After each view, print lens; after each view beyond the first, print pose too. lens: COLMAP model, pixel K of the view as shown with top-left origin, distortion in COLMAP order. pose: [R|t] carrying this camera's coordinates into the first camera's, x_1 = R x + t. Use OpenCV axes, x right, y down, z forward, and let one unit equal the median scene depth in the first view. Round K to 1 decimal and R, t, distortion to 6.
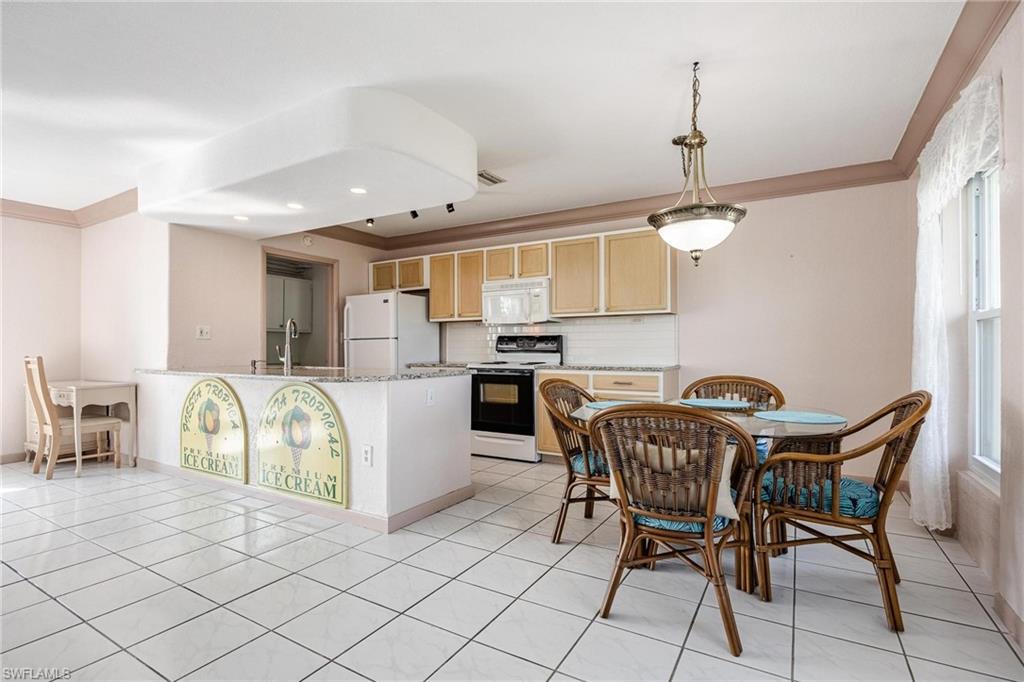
lens RADIAL K [[490.0, 0, 512.4], [0, 490.0, 345.5], [0, 0, 1]] dist [-0.009424, 0.002053]
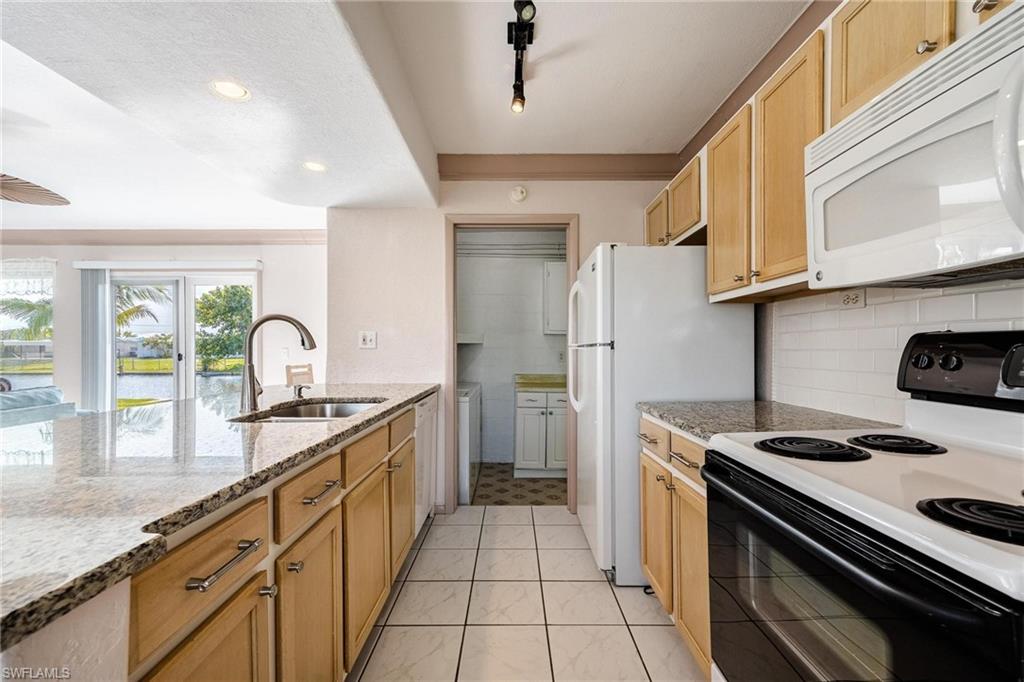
lens RADIAL K [[428.3, 0, 509.1], [0, 428.3, 358.2], [0, 0, 1]] dist [0.002033, -0.000244]
pose [[0.513858, 0.022985, -0.857567, 0.079747], [0.004721, 0.999550, 0.029619, -0.018557], [0.857862, -0.019268, 0.513519, 0.903696]]
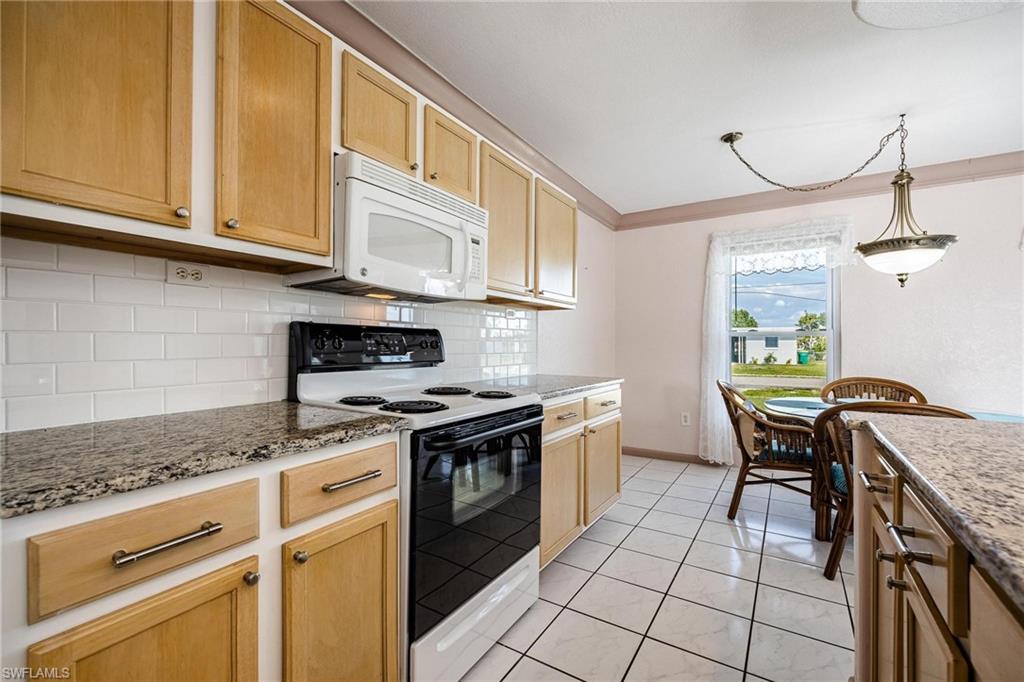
lens RADIAL K [[447.5, 0, 509.8], [0, 447.5, 342.8], [0, 0, 1]] dist [-0.003400, -0.000495]
pose [[0.023878, 0.007625, 0.999686, -0.421710], [-0.009705, 0.999926, -0.007395, -0.005733], [-0.999668, -0.009526, 0.023951, 1.108277]]
